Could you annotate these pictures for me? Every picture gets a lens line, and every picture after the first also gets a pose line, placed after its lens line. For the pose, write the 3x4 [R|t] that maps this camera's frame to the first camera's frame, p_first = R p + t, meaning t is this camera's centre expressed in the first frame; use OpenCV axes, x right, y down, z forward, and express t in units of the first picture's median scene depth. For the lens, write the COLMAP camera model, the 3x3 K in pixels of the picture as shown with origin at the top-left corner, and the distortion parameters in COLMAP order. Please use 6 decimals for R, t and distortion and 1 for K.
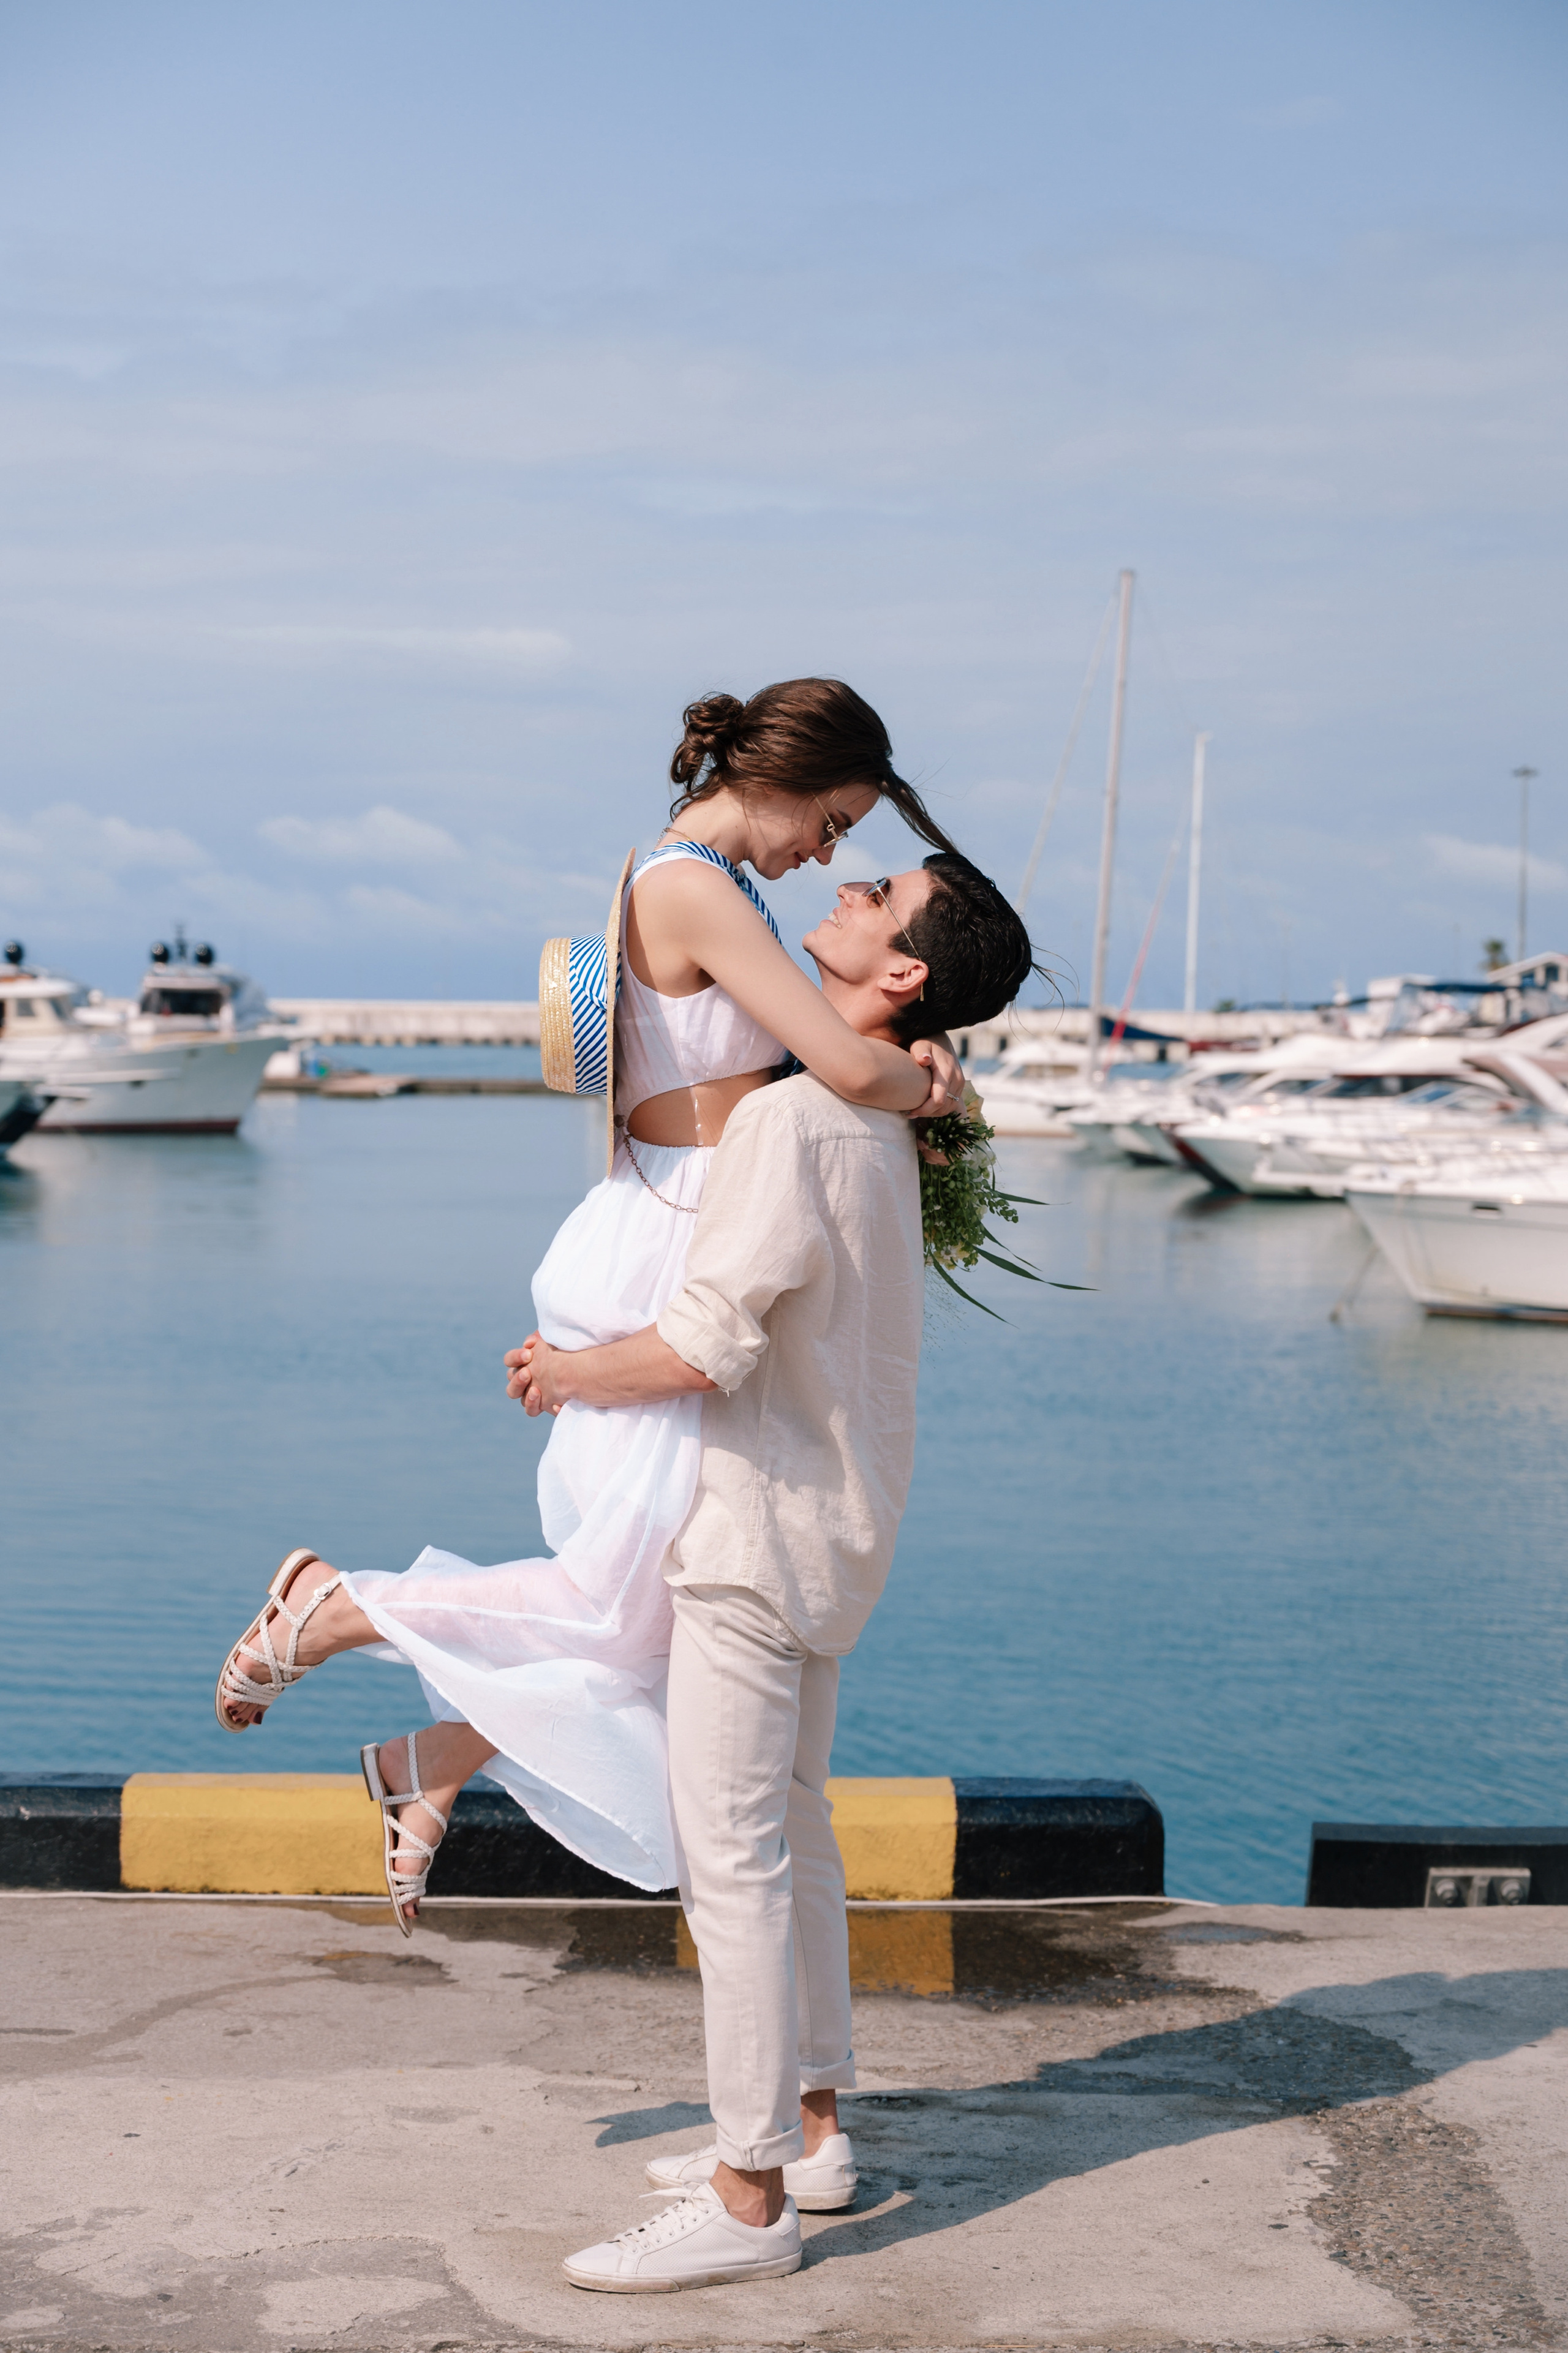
lens RADIAL K [[3927.2, 0, 828.5], [0, 3927.2, 1175.5], [0, 0, 1]] dist [0.003291, -0.060241]
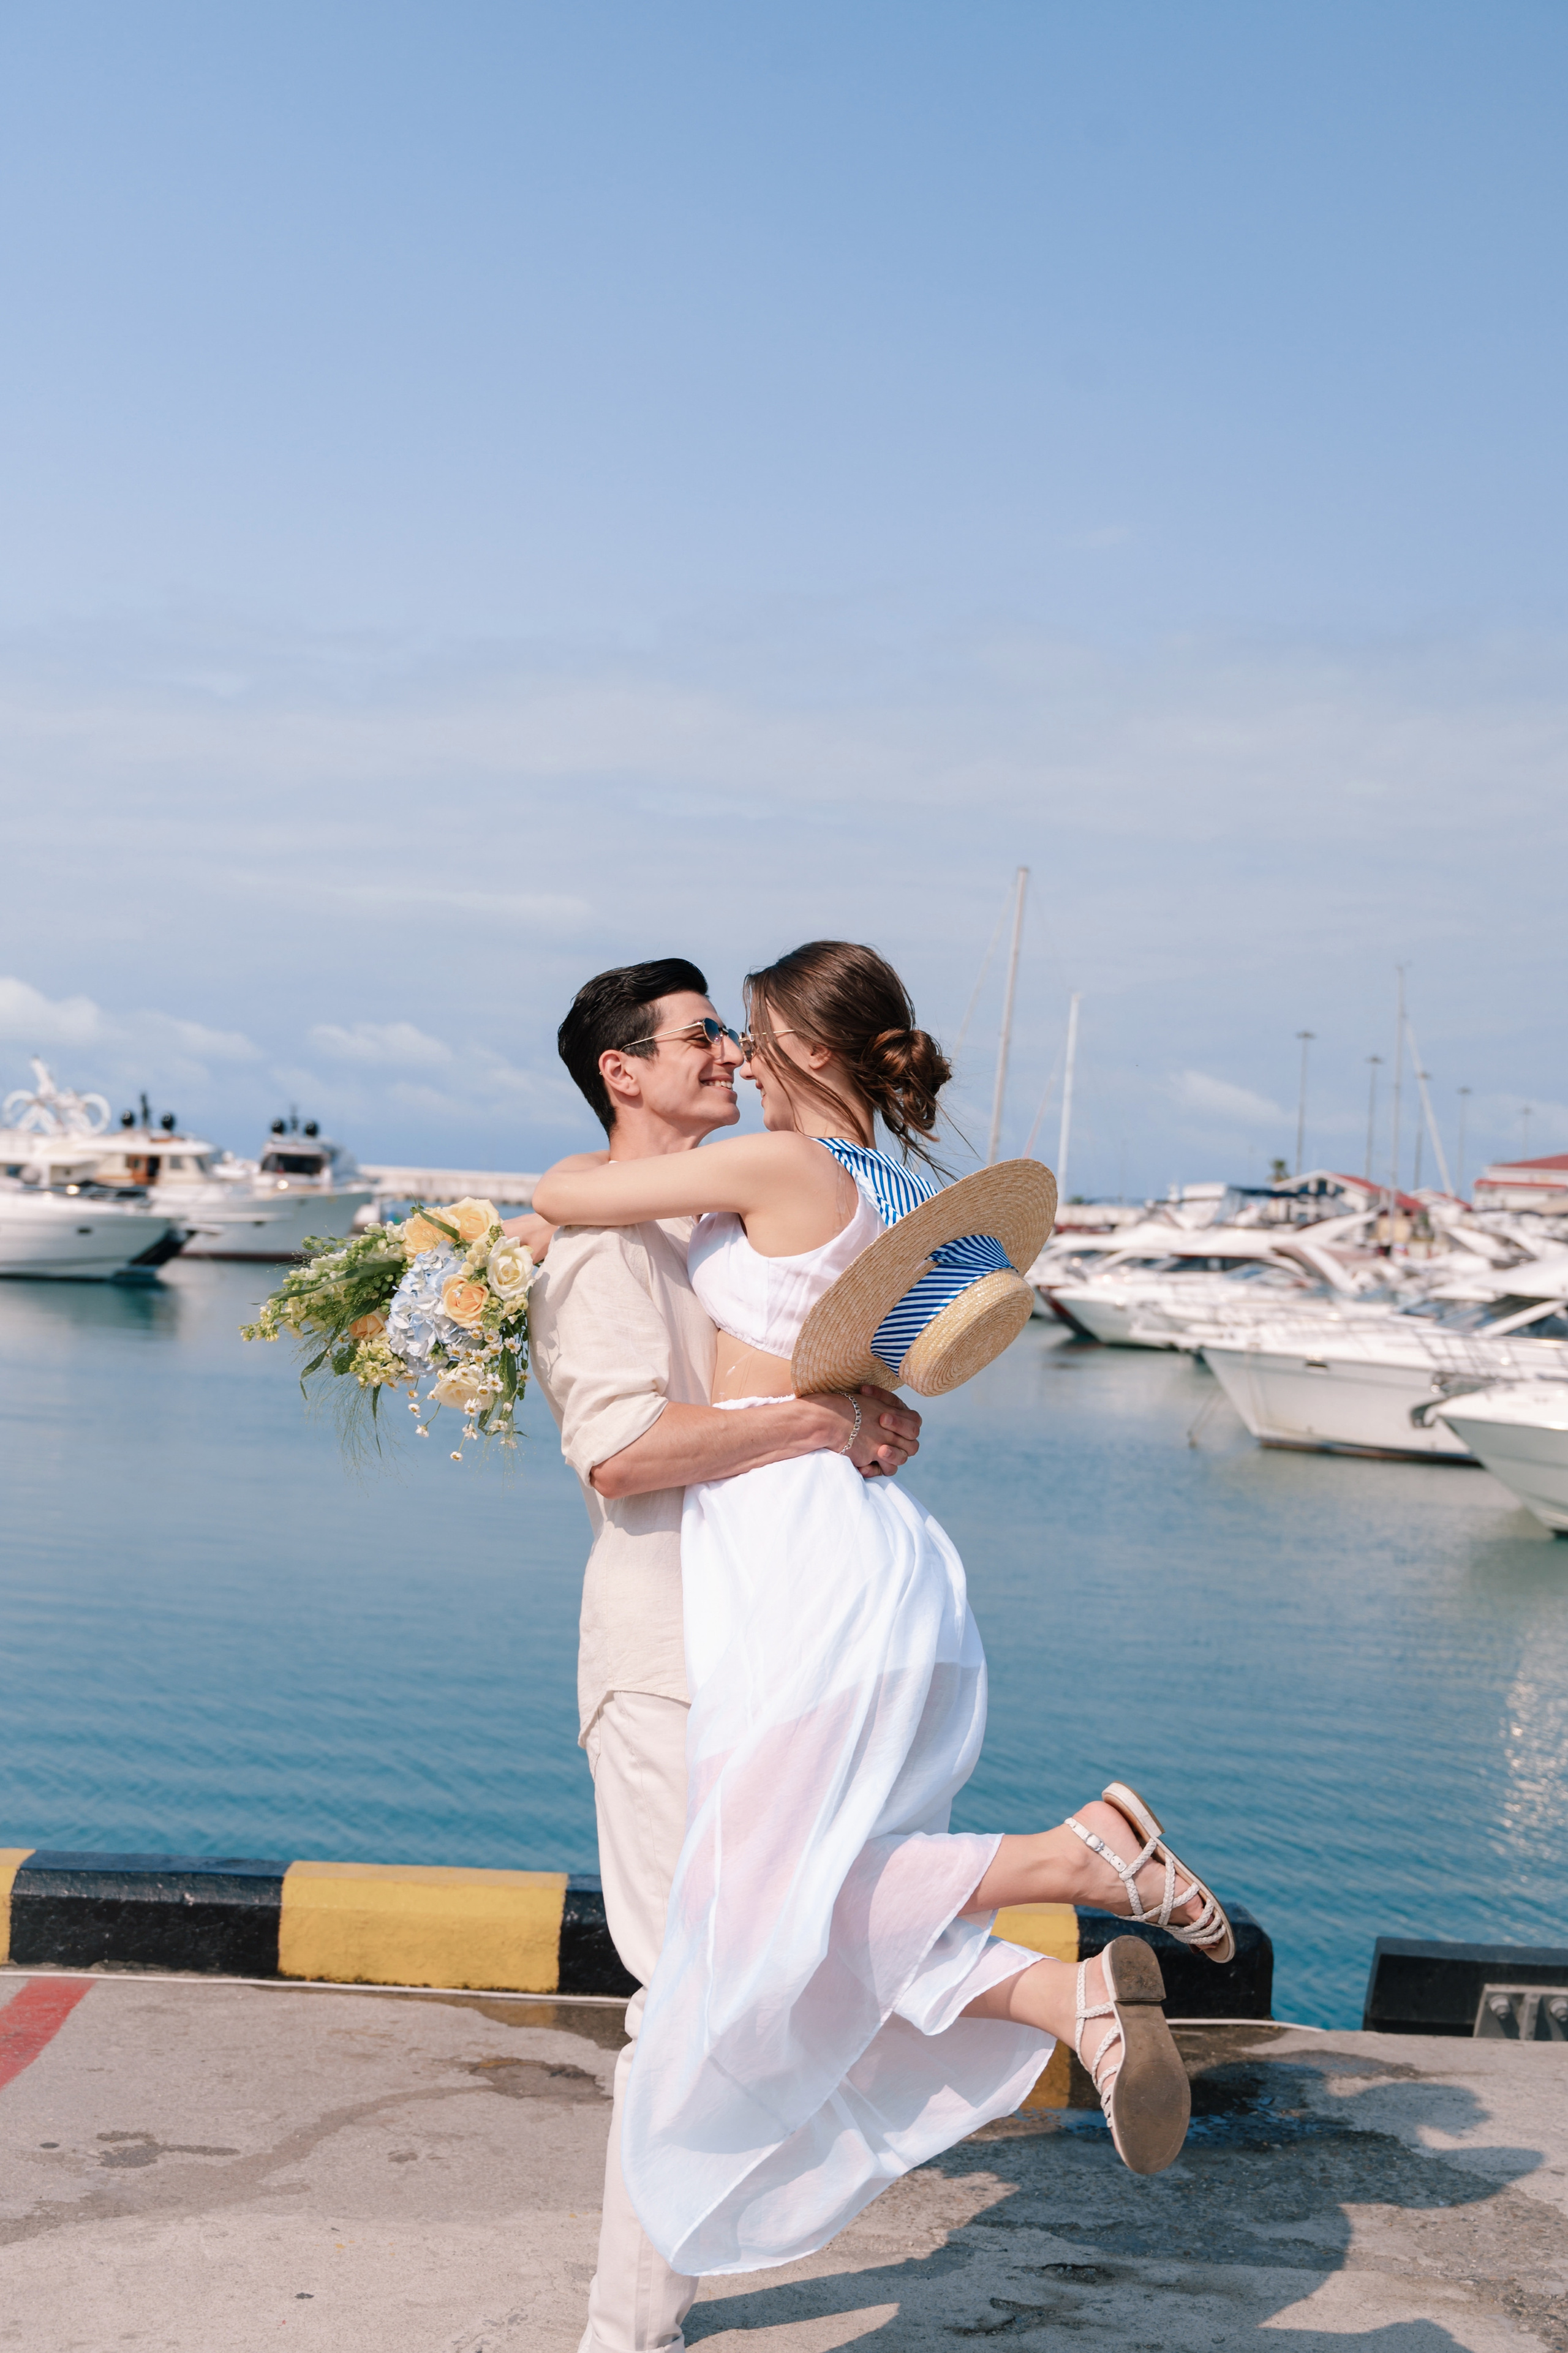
lens RADIAL K [[2914.7, 0, 784.0], [0, 2914.7, 1176.5], [0, 0, 1]] dist [-0.006683, -0.000032]
pose [[0.999116, 0.041558, 0.006381, -0.053220], [-0.041205, 0.998002, -0.047894, 0.001442], [-0.008358, 0.047589, 0.998832, 0.193593]]
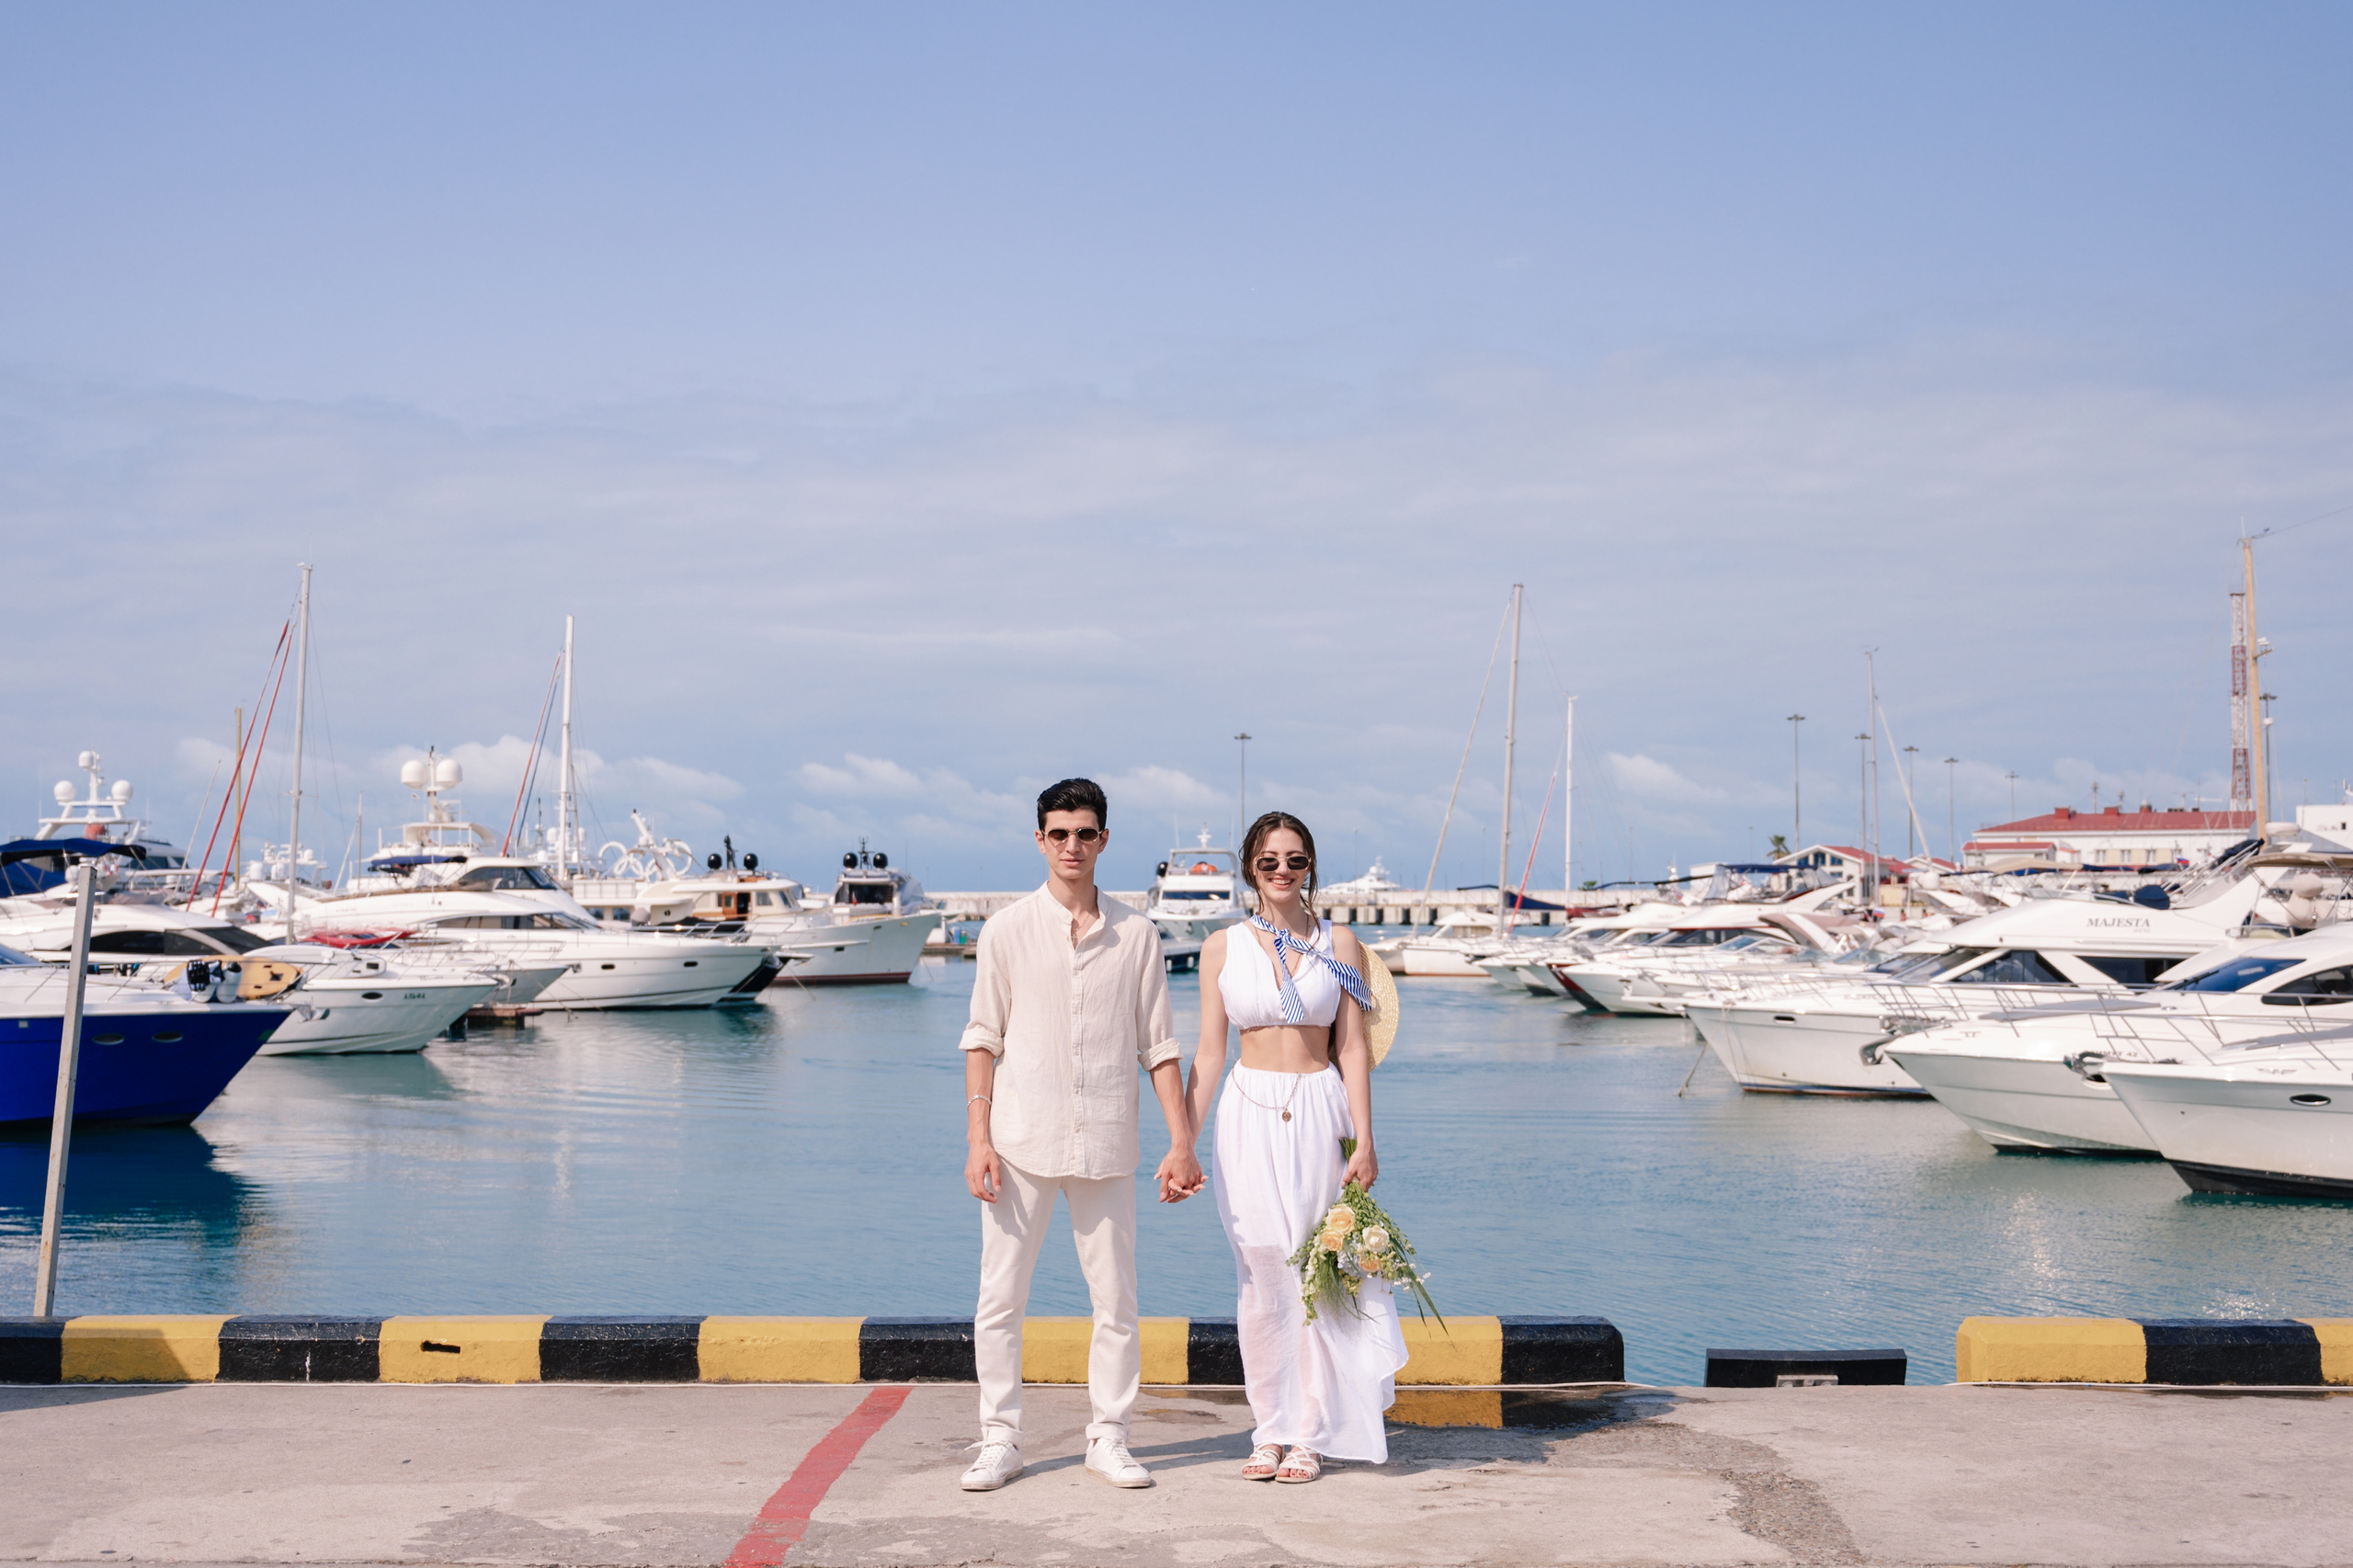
lens RADIAL K [[2801.4, 0, 1176.5], [0, 2801.4, 784.0], [0, 0, 1]] dist [-0.023518, -0.005047]
pose [[0.998923, -0.017529, -0.042960, -0.047677], [0.013951, 0.996517, -0.082215, 0.019045], [0.044252, 0.081527, 0.995688, -0.220561]]
